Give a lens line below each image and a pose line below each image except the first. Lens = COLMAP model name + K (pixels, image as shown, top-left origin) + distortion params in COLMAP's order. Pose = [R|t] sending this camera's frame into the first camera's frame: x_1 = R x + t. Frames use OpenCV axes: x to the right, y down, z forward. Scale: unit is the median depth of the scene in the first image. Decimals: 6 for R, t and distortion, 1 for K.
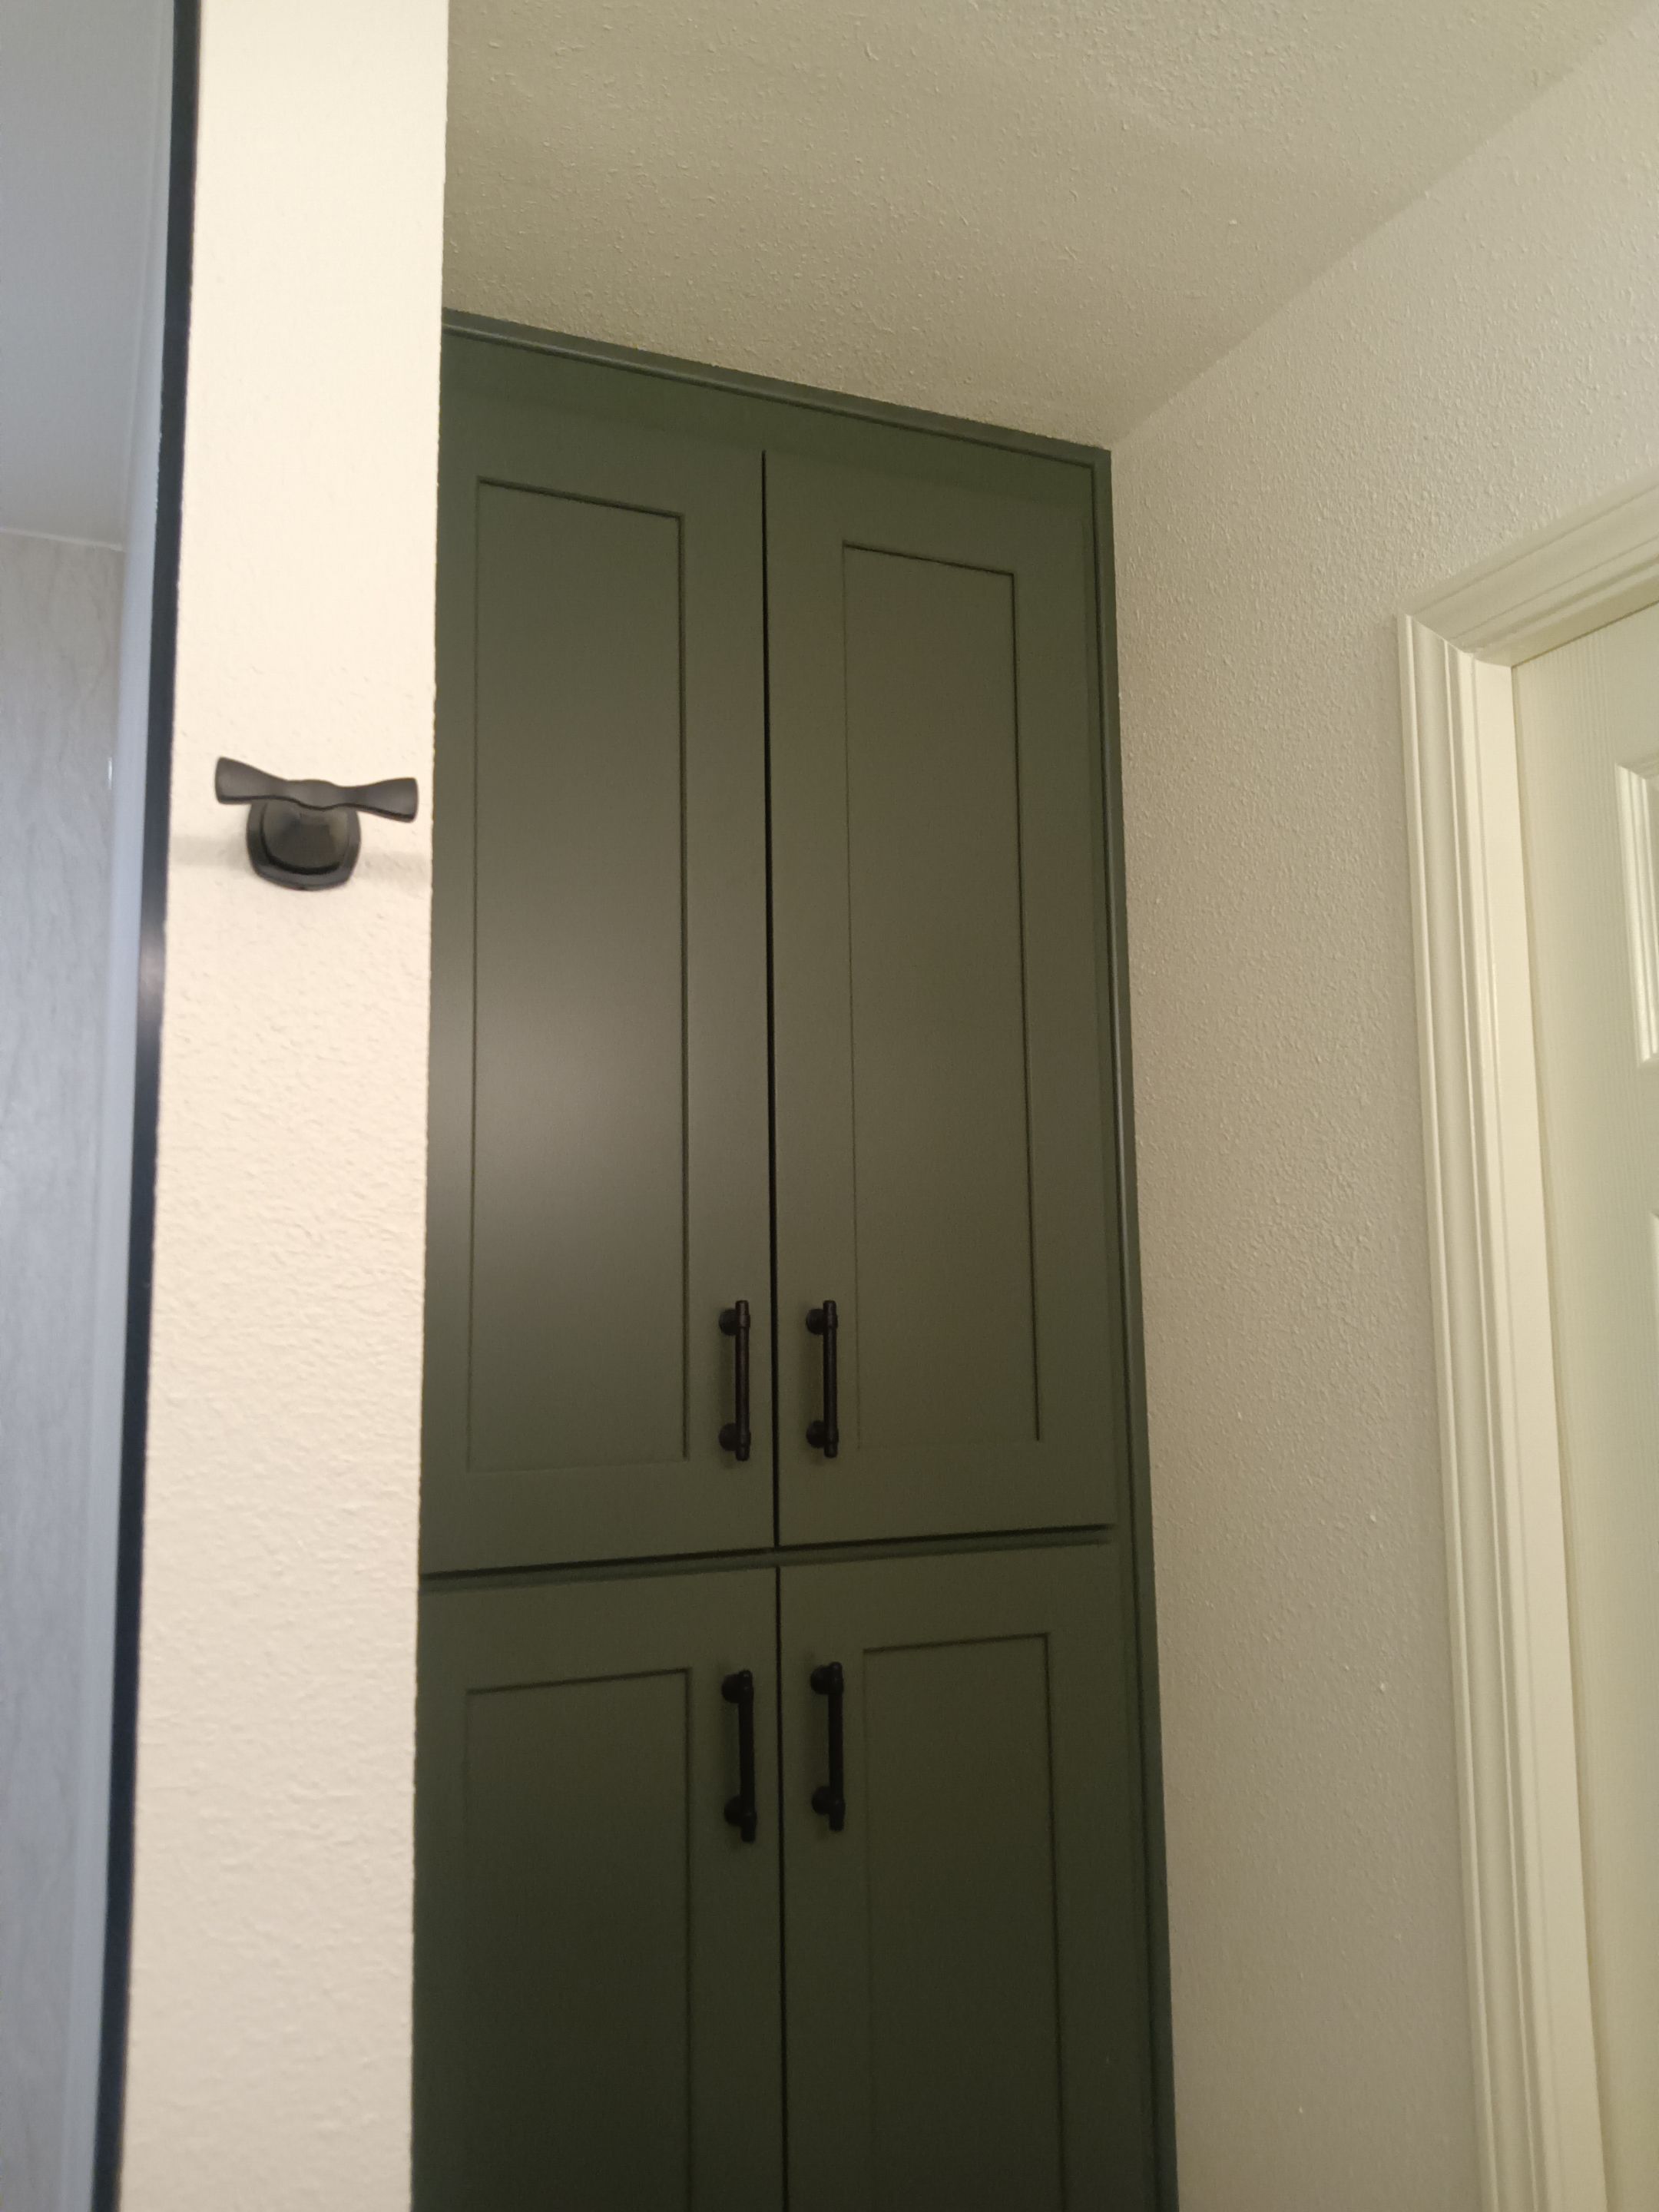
lens RADIAL K [[1711.4, 0, 829.5], [0, 1711.4, 1106.0], [0, 0, 1]] dist [0.040671, -0.136637]
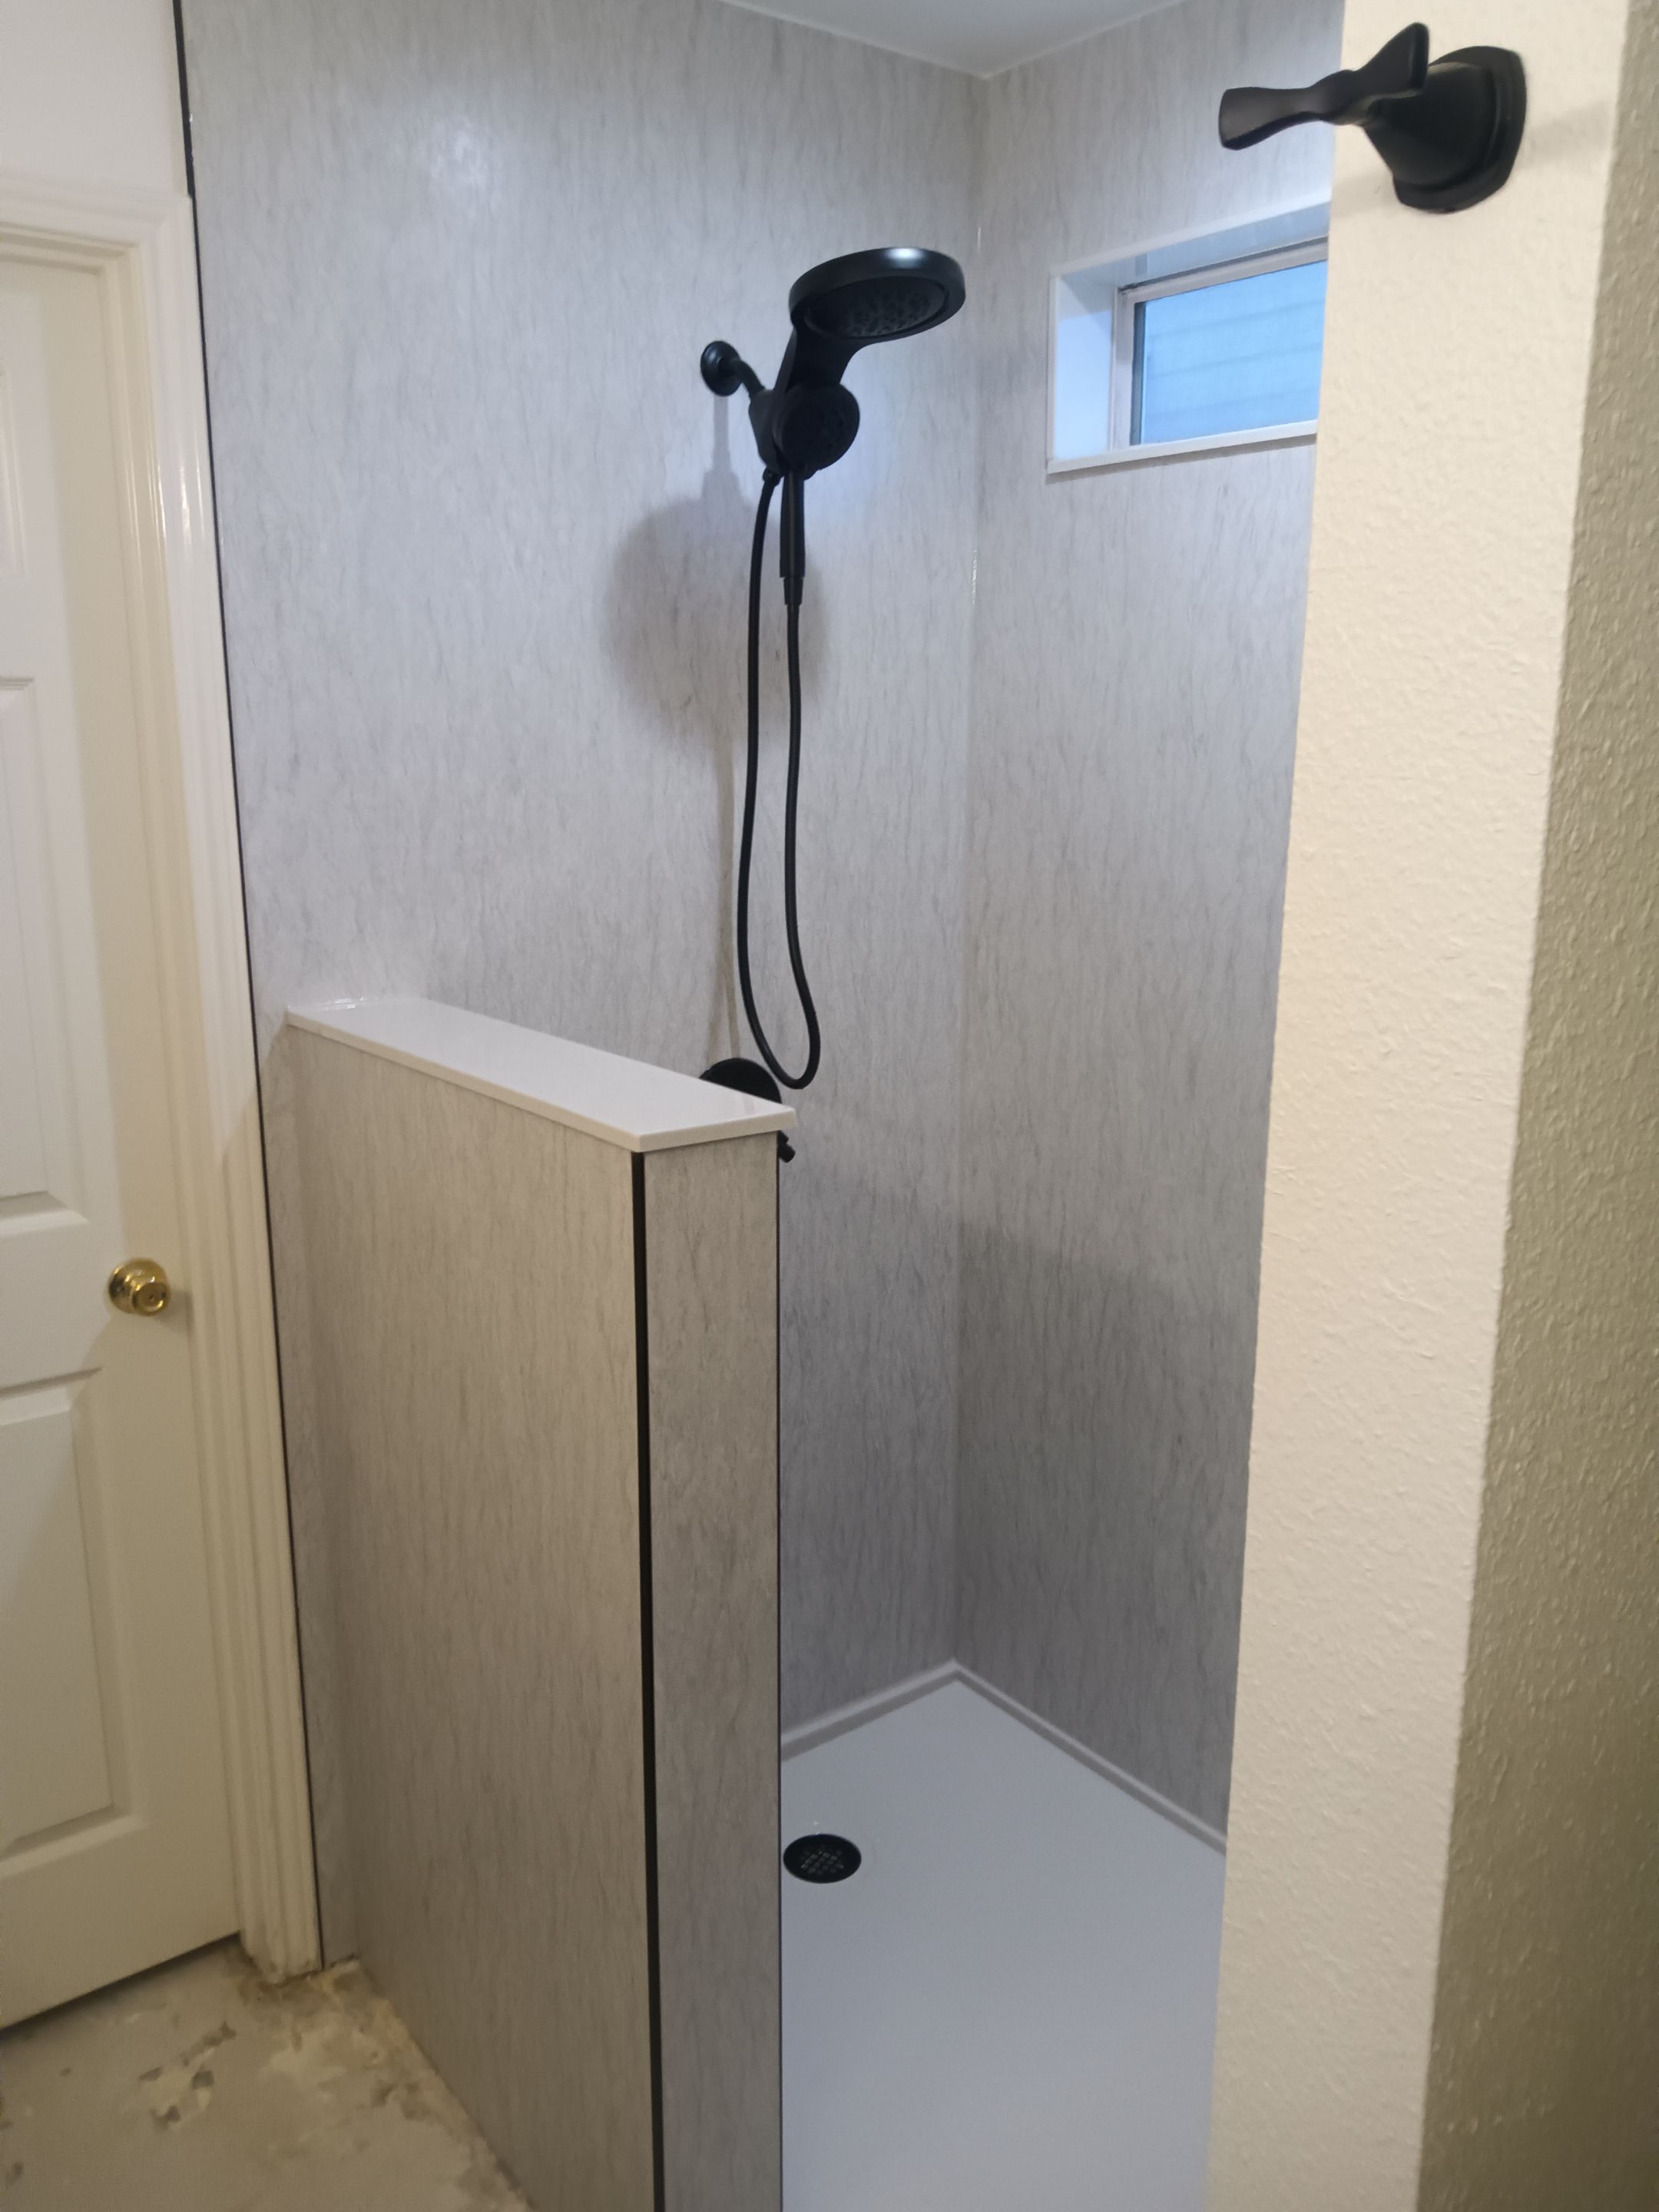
lens RADIAL K [[1741.7, 0, 821.2], [0, 1741.7, 1108.0], [0, 0, 1]] dist [0.058667, -0.108093]
pose [[0.252155, 0.234008, -0.938967, 0.456948], [0.116049, 0.956005, 0.269419, 0.014964], [0.960703, -0.176901, 0.213905, 0.490497]]
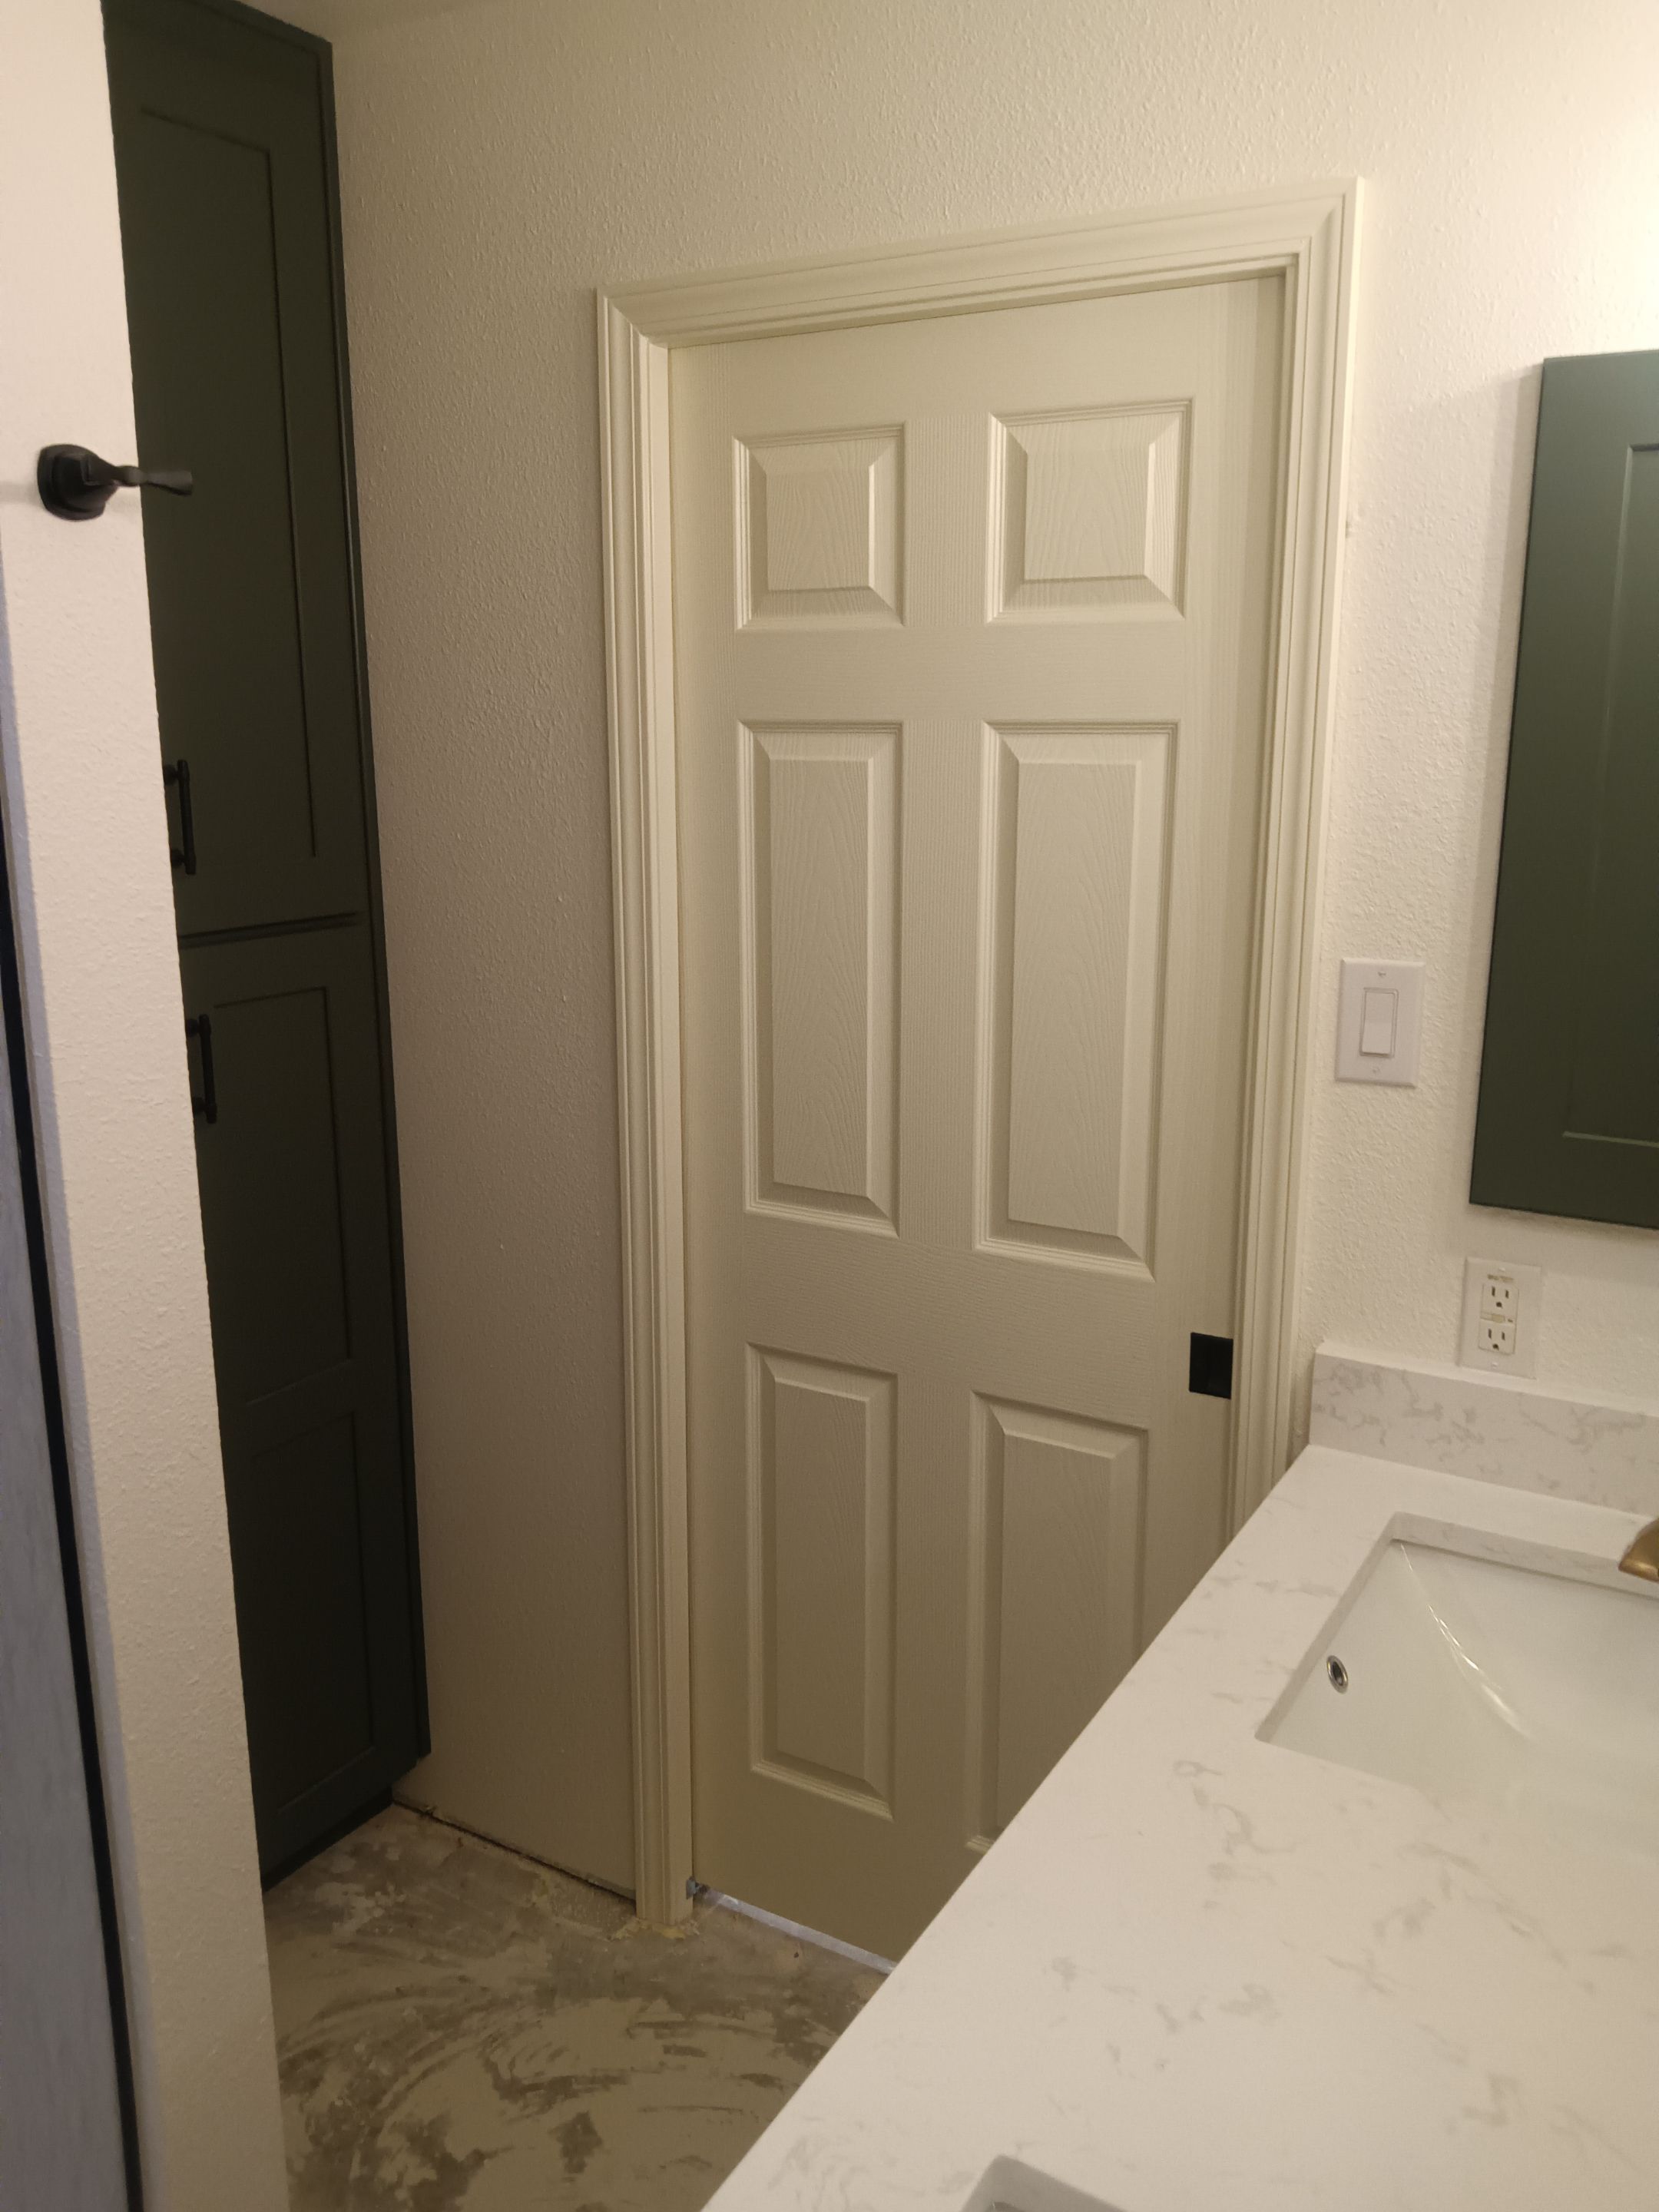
lens RADIAL K [[1749.8, 0, 846.4], [0, 1749.8, 1103.1], [0, 0, 1]] dist [0.012737, -0.045911]
pose [[0.800178, -0.115757, 0.588486, -0.742378], [-0.092478, 0.945651, 0.311758, -0.189551], [-0.592591, -0.303884, 0.745983, -0.731217]]
